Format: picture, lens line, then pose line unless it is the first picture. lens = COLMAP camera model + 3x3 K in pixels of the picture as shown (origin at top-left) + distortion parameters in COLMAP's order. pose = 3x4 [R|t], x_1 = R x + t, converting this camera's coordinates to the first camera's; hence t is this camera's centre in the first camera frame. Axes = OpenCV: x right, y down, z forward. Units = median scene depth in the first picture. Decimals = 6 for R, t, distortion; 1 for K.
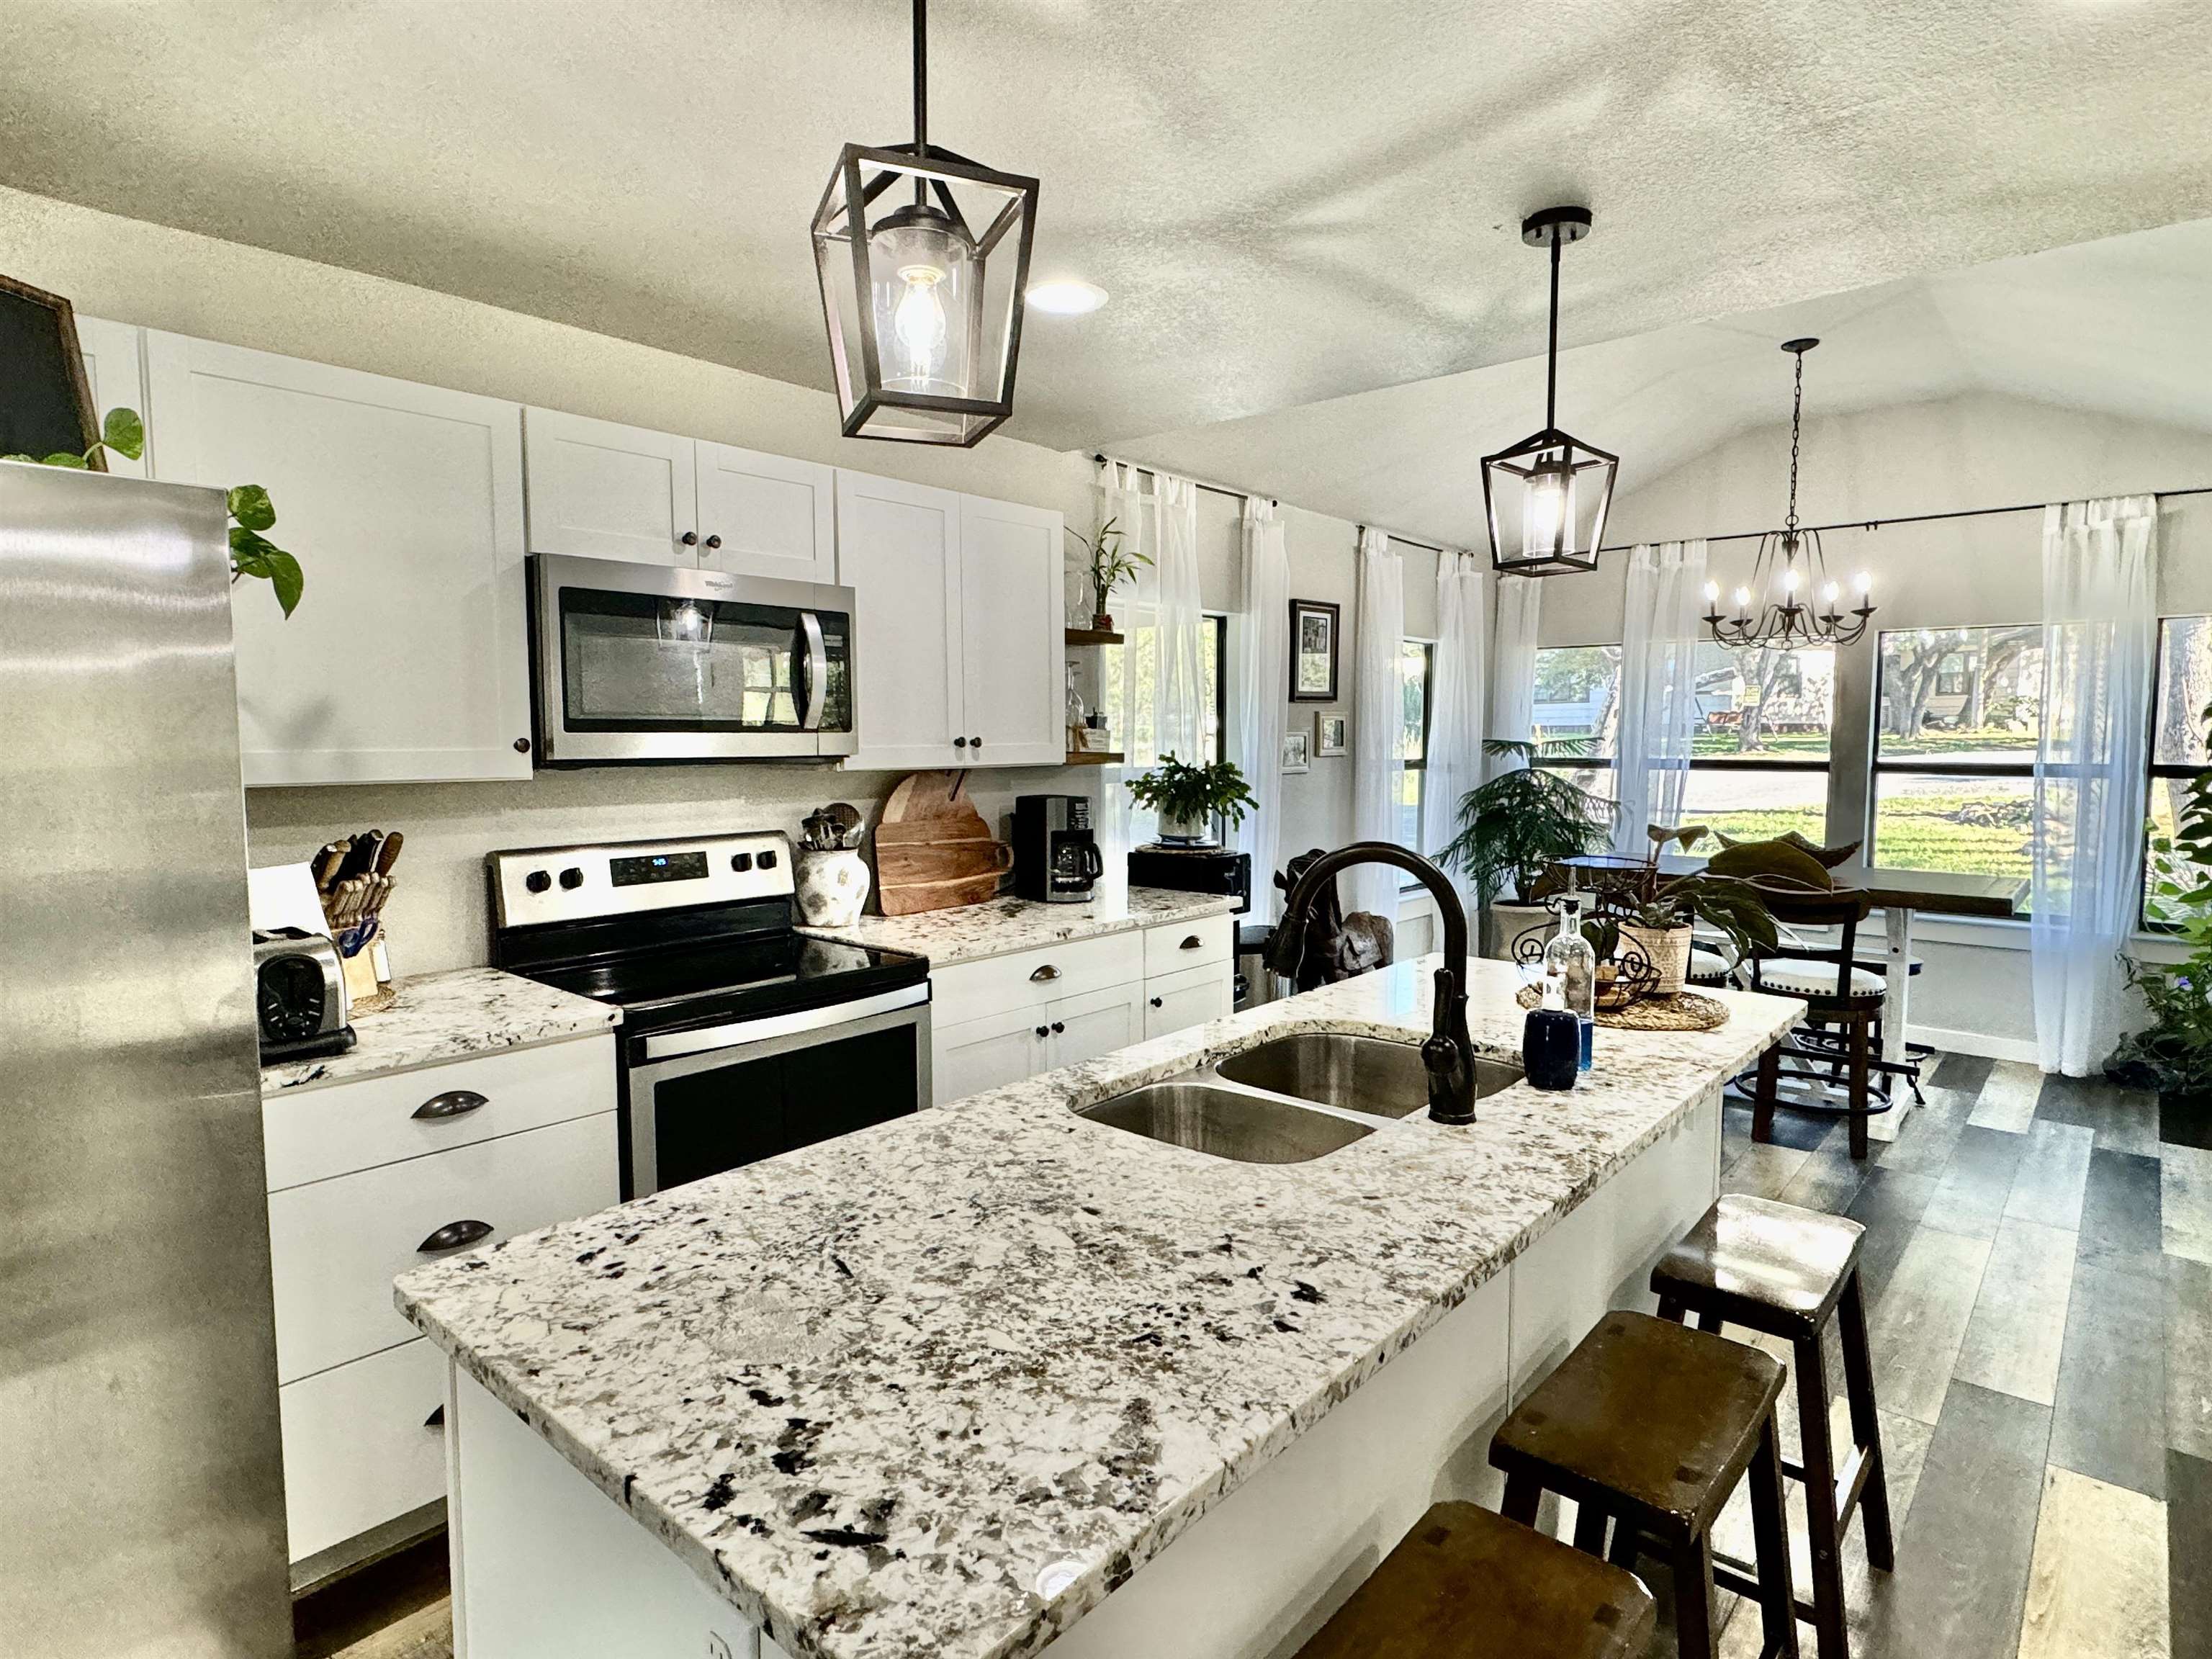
lens RADIAL K [[1200.2, 0, 1095.8], [0, 1200.2, 835.1], [0, 0, 1]] dist [-0.002080, 0.001056]
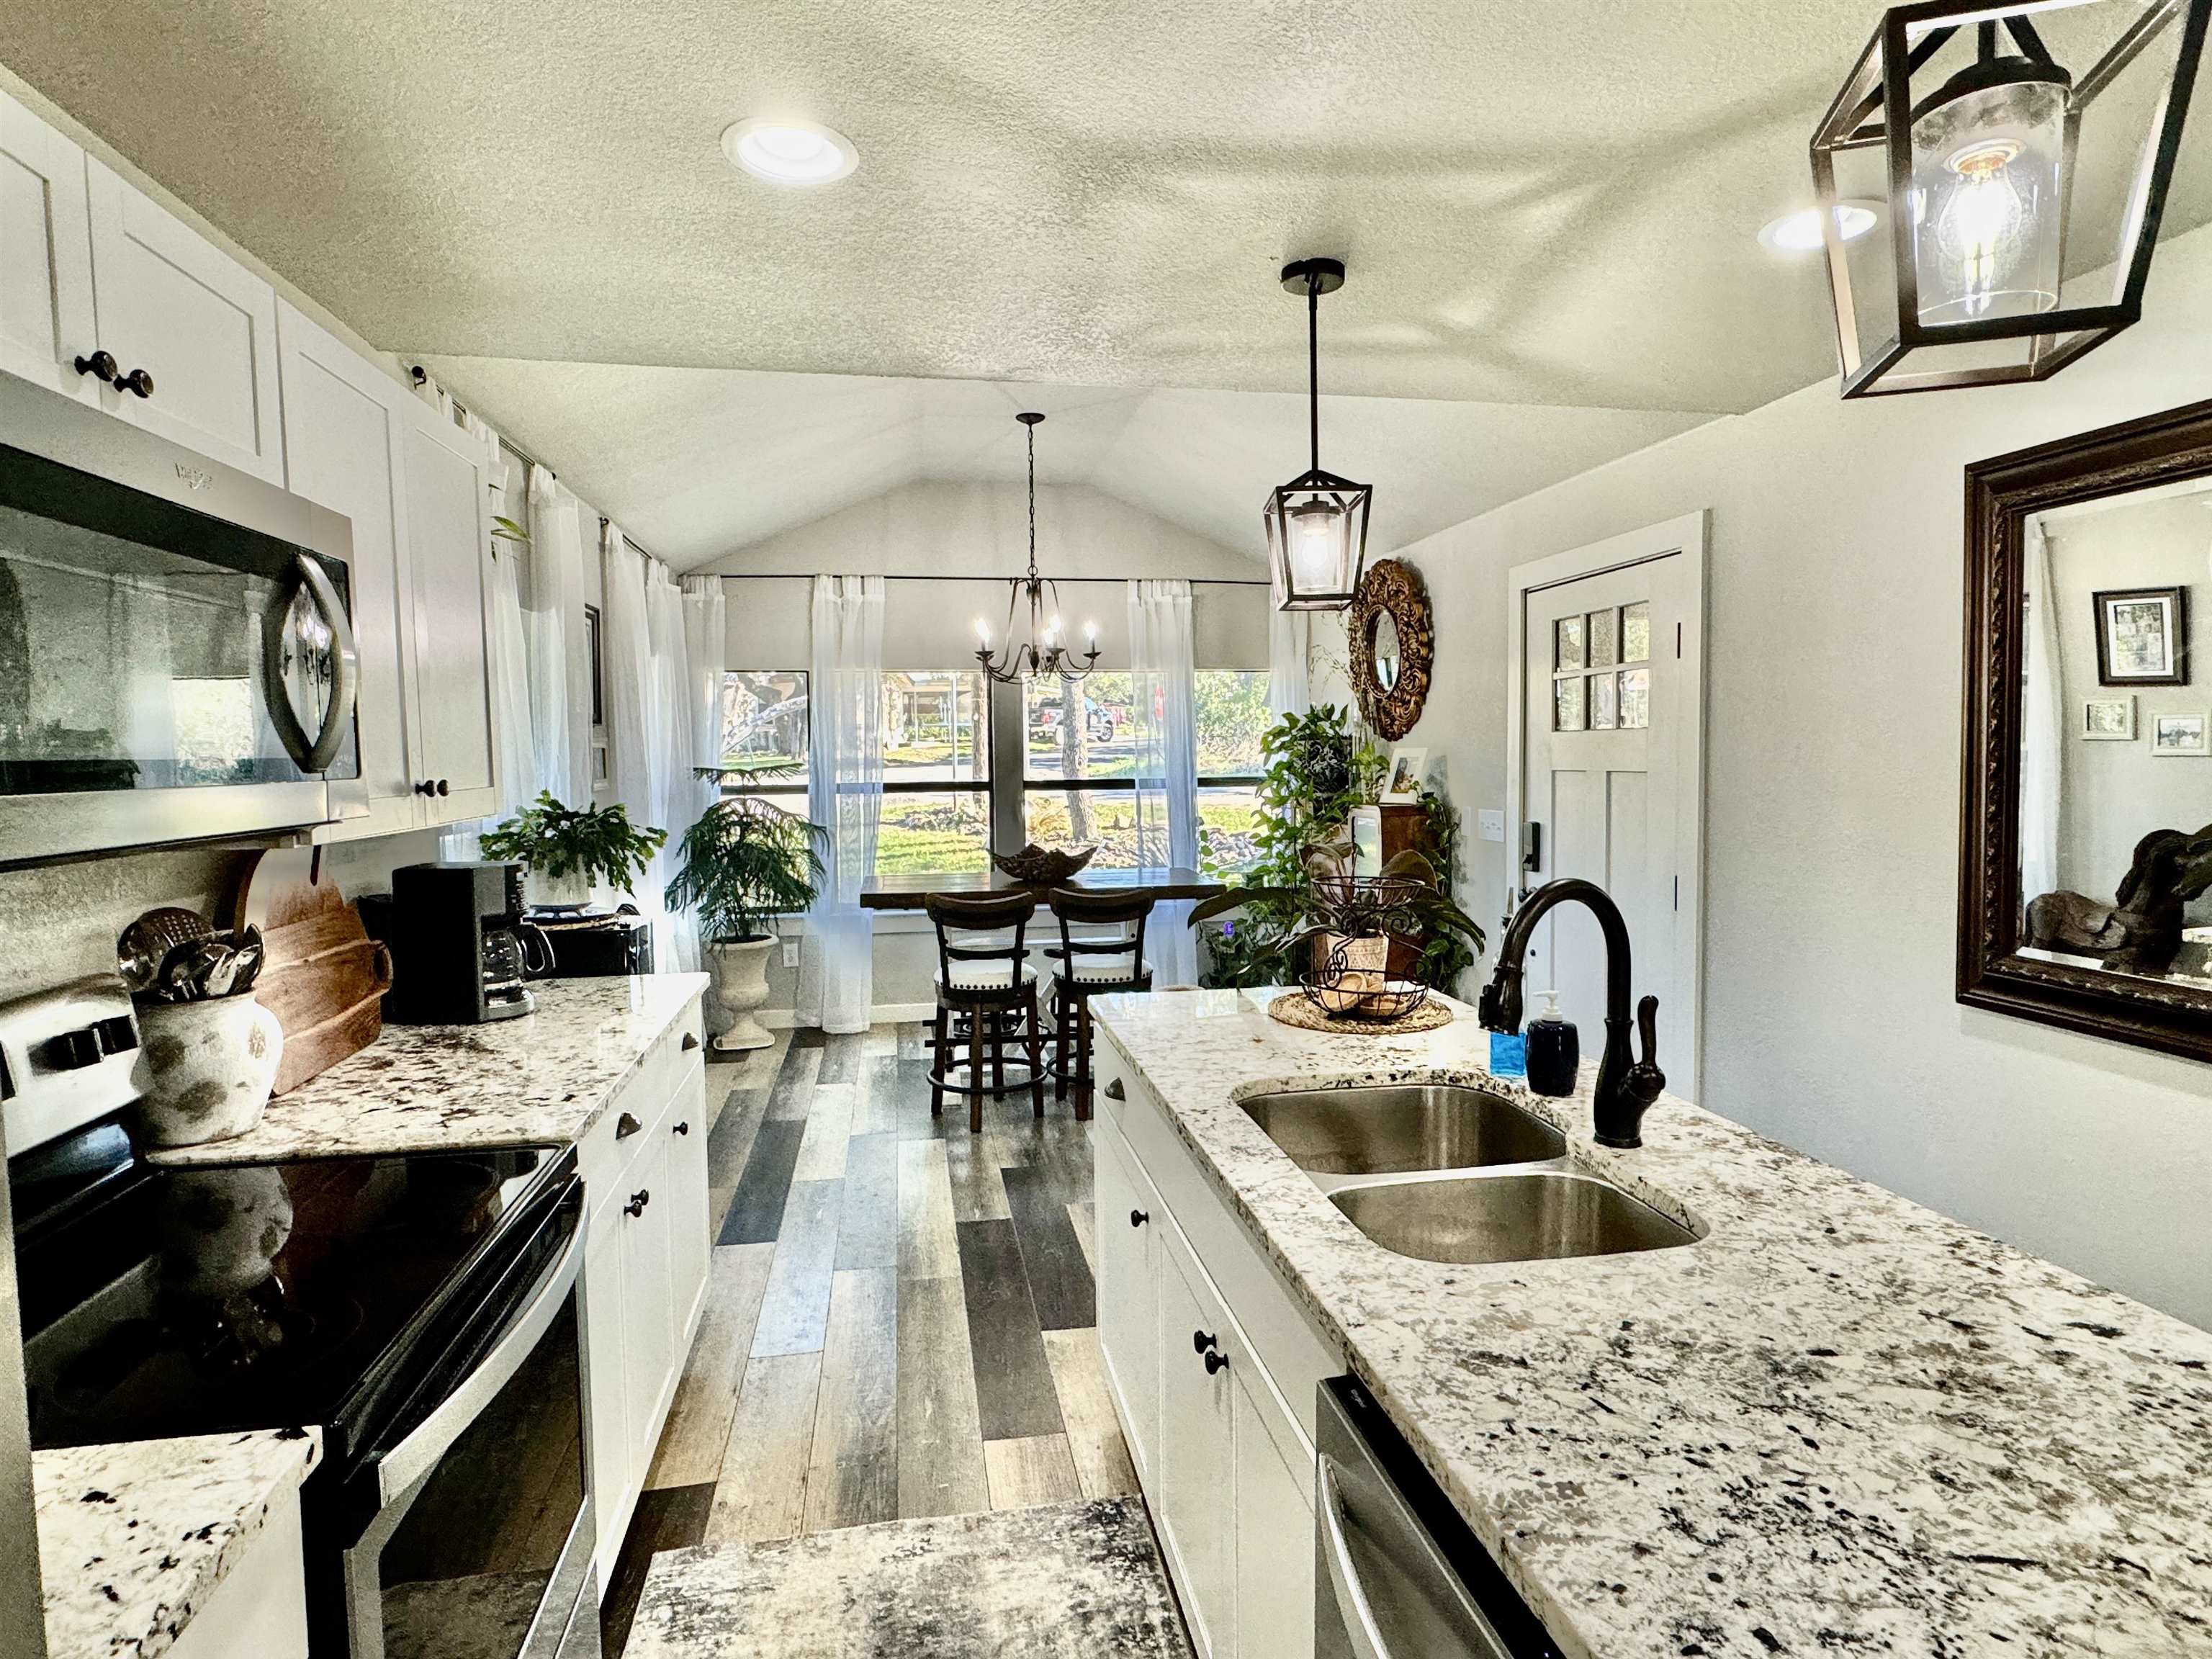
lens RADIAL K [[1200.2, 0, 1103.9], [0, 1200.2, 819.9], [0, 0, 1]] dist [-0.002080, 0.001056]
pose [[0.626605, -0.051476, 0.777635, -0.719108], [0.077031, 0.997021, 0.003927, -0.070220], [-0.775521, 0.057442, 0.628703, 0.653230]]
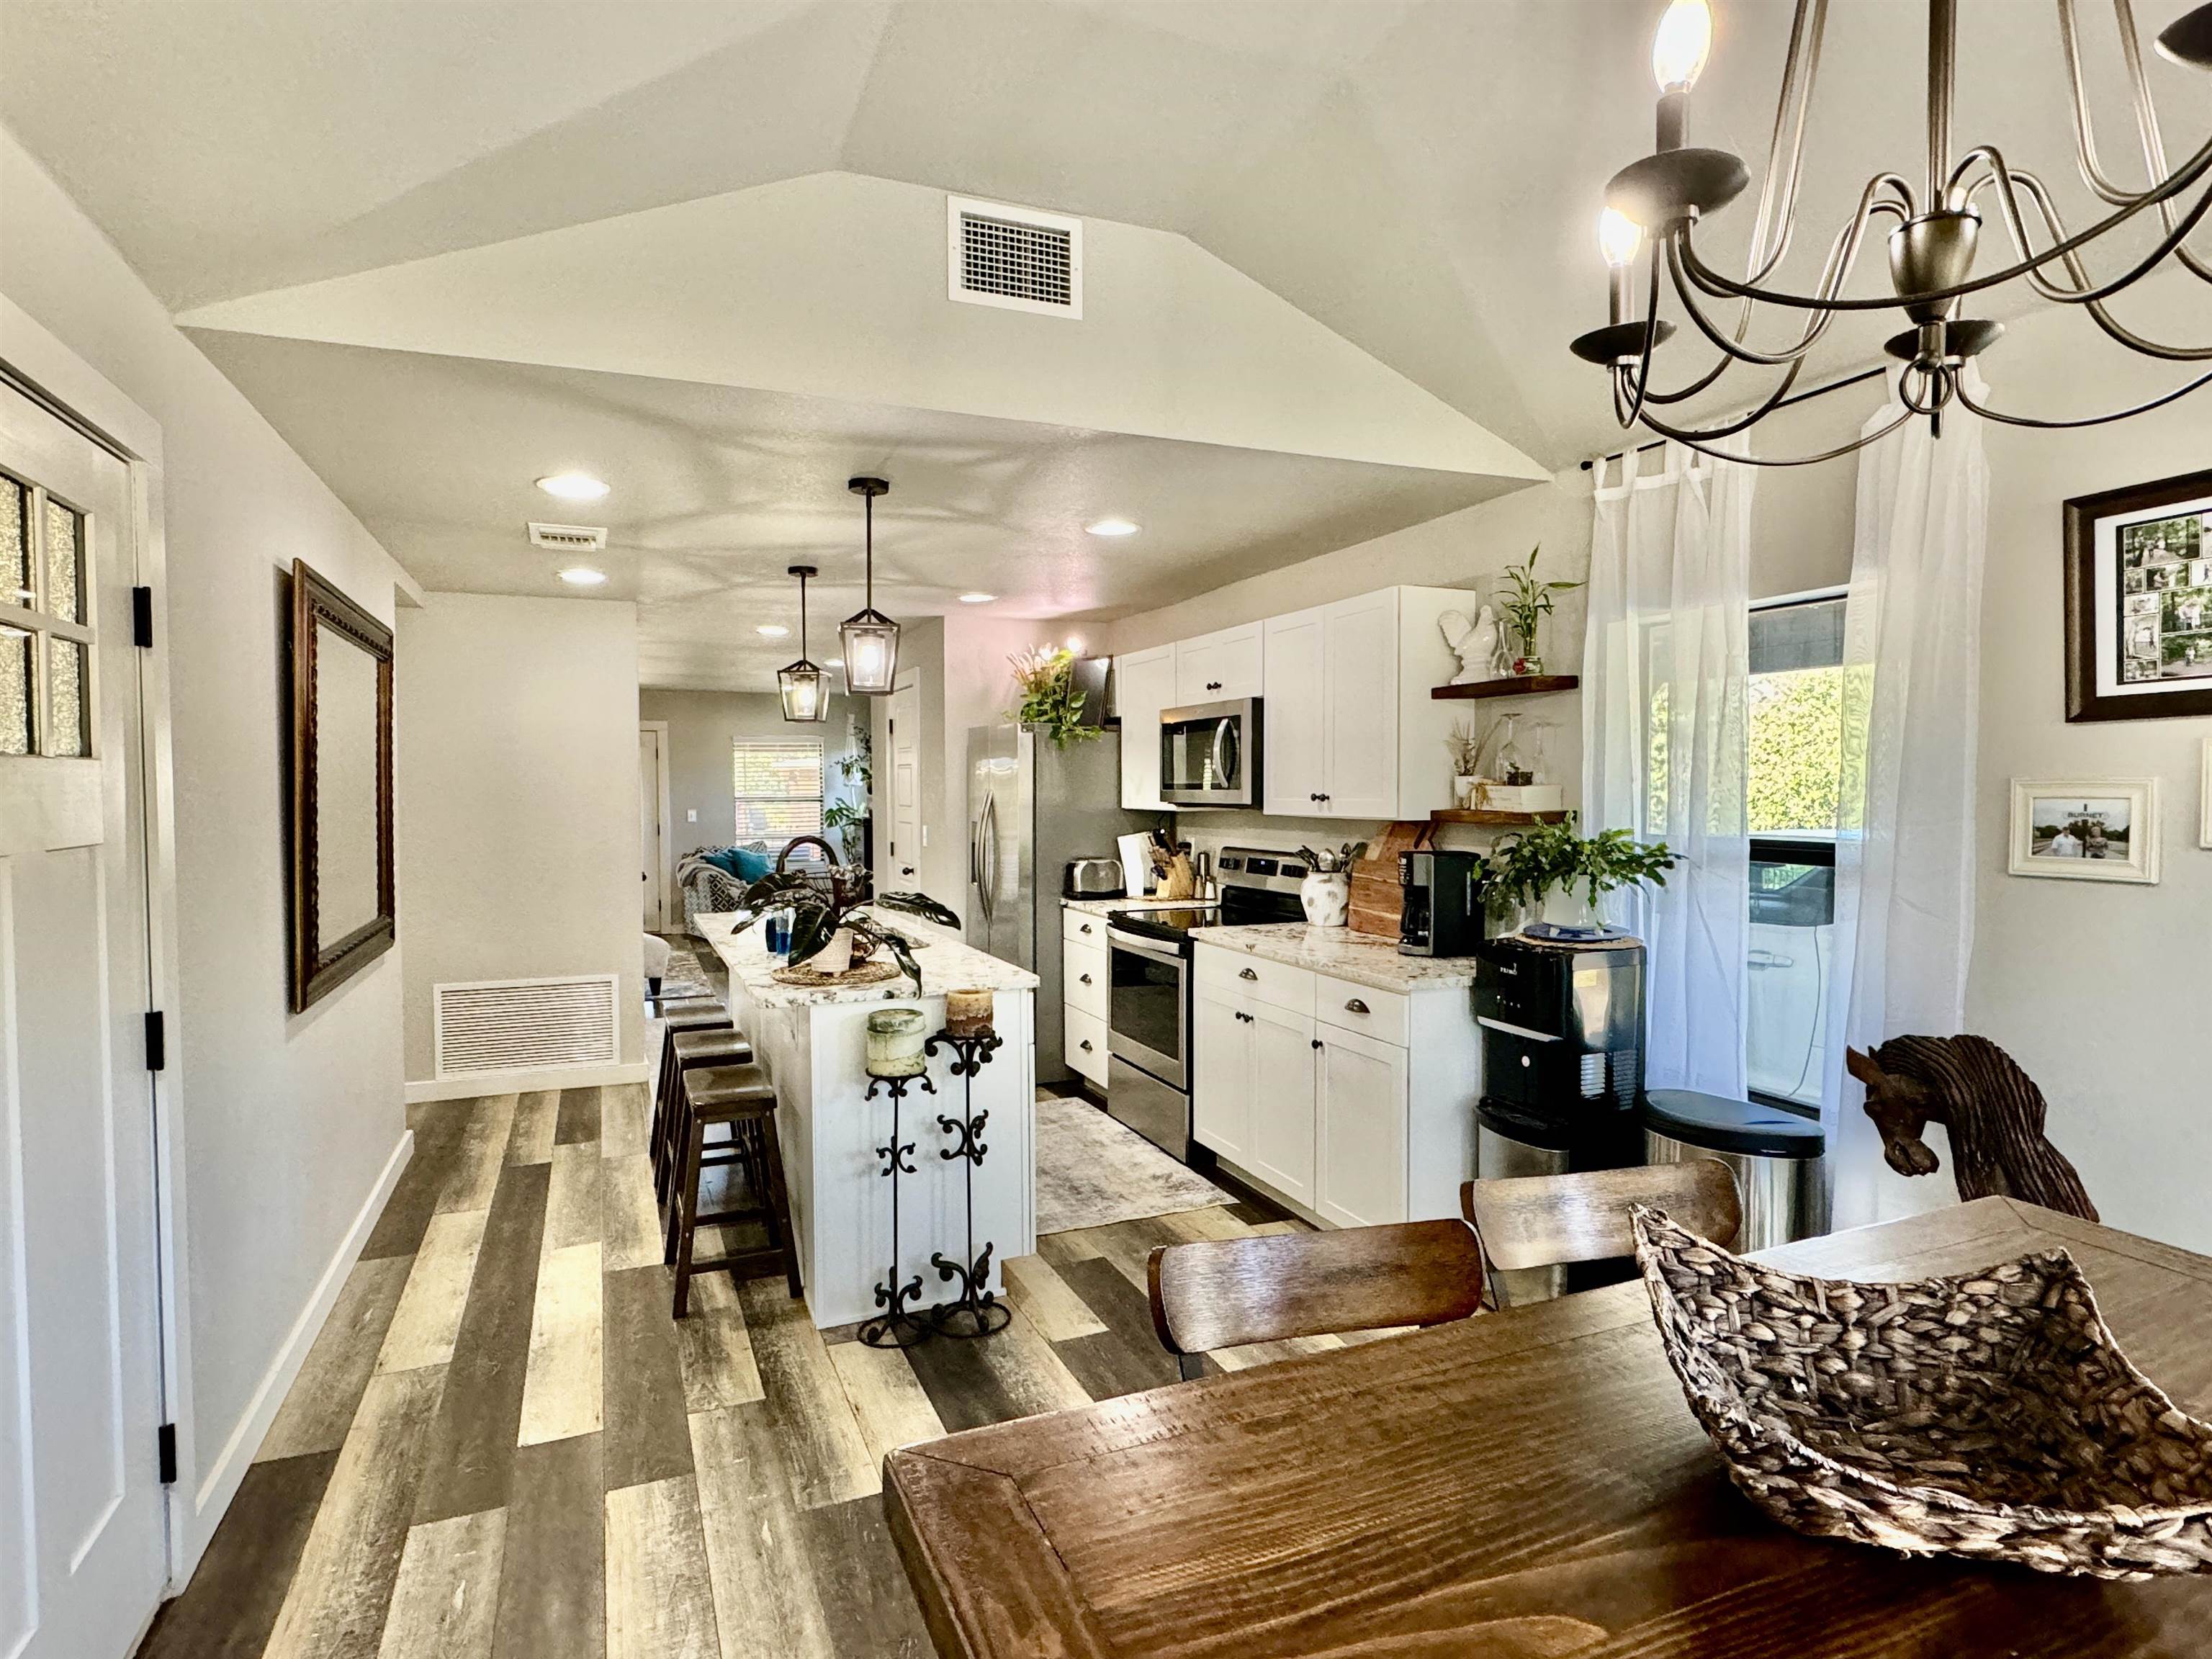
lens RADIAL K [[1200.2, 0, 1099.0], [0, 1200.2, 827.3], [0, 0, 1]] dist [-0.002080, 0.001056]
pose [[-0.440317, 0.035724, -0.897132, 2.210011], [-0.065456, 0.995272, 0.071758, -0.235059], [0.895453, 0.090319, -0.435897, 2.595941]]
